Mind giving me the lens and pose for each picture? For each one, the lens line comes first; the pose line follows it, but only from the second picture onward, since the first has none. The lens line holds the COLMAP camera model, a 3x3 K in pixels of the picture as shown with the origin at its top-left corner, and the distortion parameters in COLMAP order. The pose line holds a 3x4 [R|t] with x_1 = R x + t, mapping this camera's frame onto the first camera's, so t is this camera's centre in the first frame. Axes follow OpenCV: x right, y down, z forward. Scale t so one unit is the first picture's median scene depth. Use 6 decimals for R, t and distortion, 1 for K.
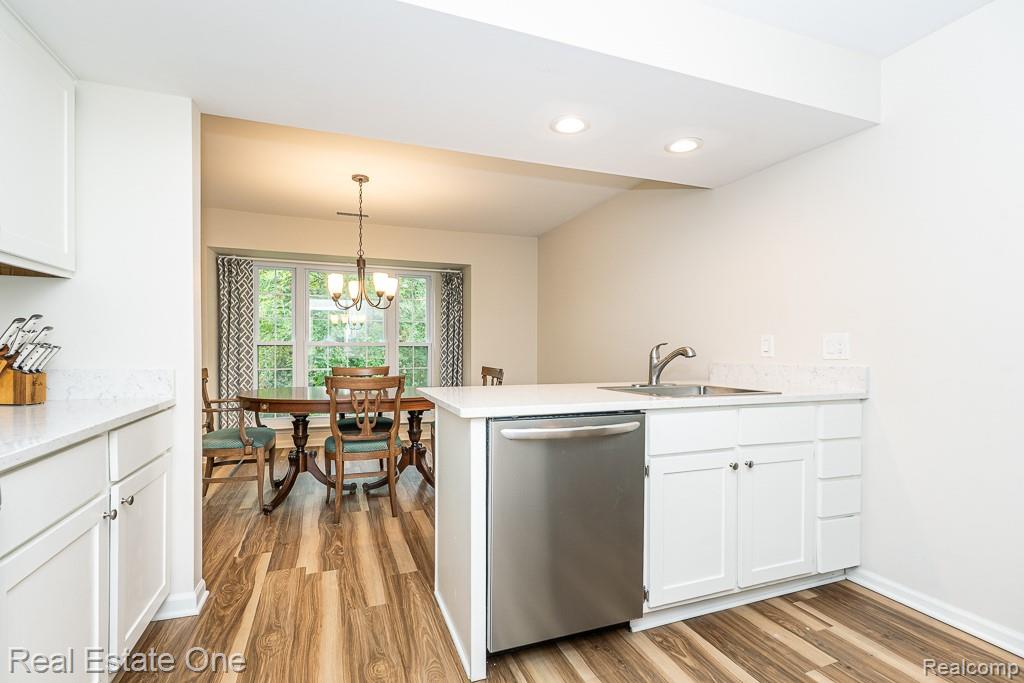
lens RADIAL K [[472.1, 0, 517.7], [0, 472.1, 354.1], [0, 0, 1]] dist [-0.008633, 0.002848]
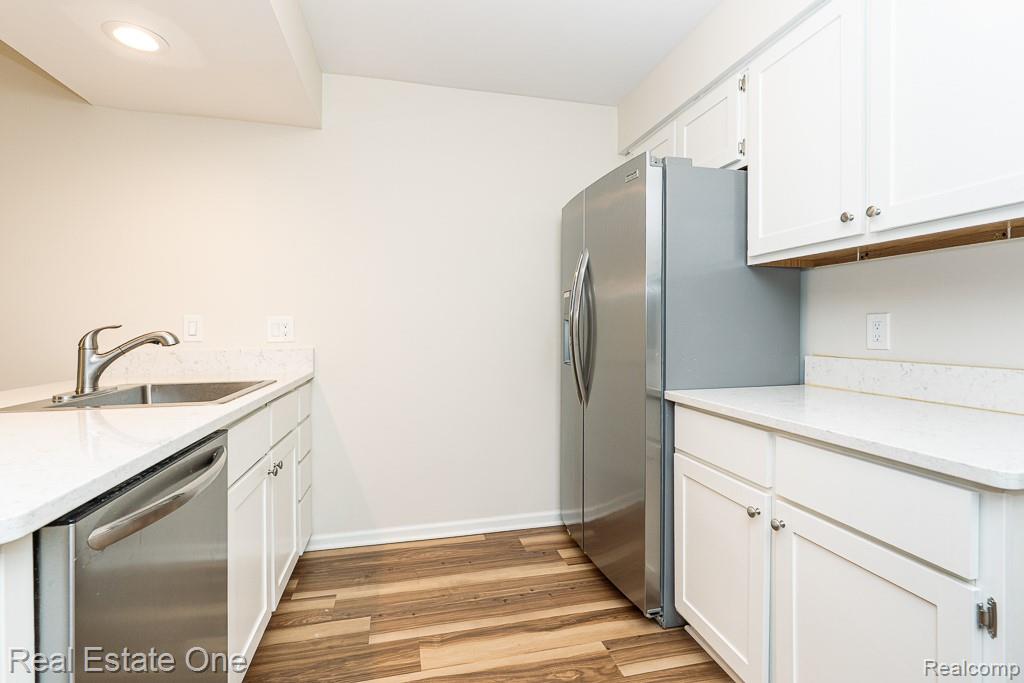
lens RADIAL K [[472.1, 0, 518.2], [0, 472.1, 338.4], [0, 0, 1]] dist [-0.008633, 0.002848]
pose [[0.141811, -0.023786, 0.989608, -0.281239], [0.012125, 0.999678, 0.022291, -0.014664], [-0.989820, 0.008838, 0.142054, 0.405224]]
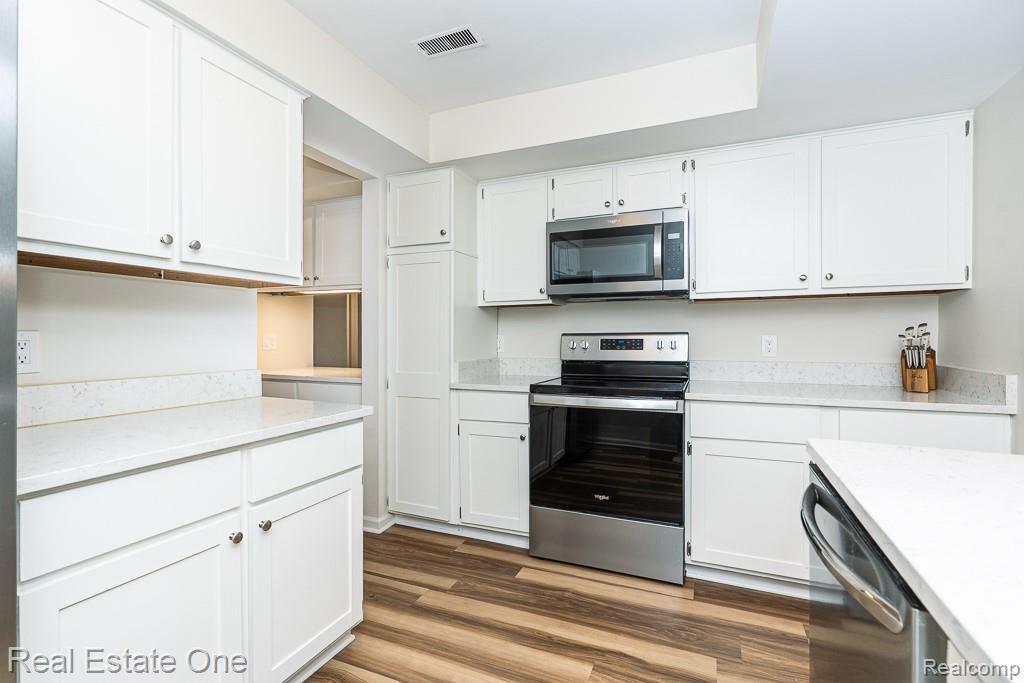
lens RADIAL K [[472.1, 0, 527.8], [0, 472.1, 339.0], [0, 0, 1]] dist [-0.008633, 0.002848]
pose [[-0.699985, 0.002650, -0.714152, 0.534868], [-0.009031, 0.999880, 0.012563, -0.034060], [0.714100, 0.015244, -0.699878, 0.873630]]
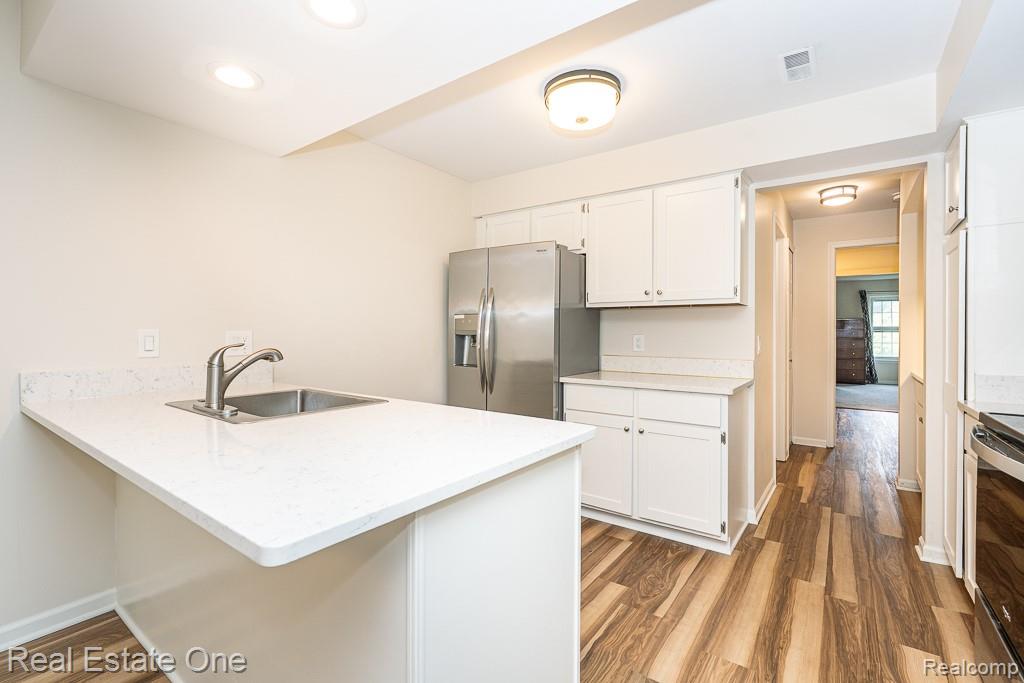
lens RADIAL K [[472.1, 0, 501.7], [0, 472.1, 334.8], [0, 0, 1]] dist [-0.008633, 0.002848]
pose [[-0.521245, -0.013707, 0.853297, -0.576776], [0.001164, 0.999859, 0.016772, -0.056946], [-0.853407, 0.009736, -0.521155, 1.177997]]
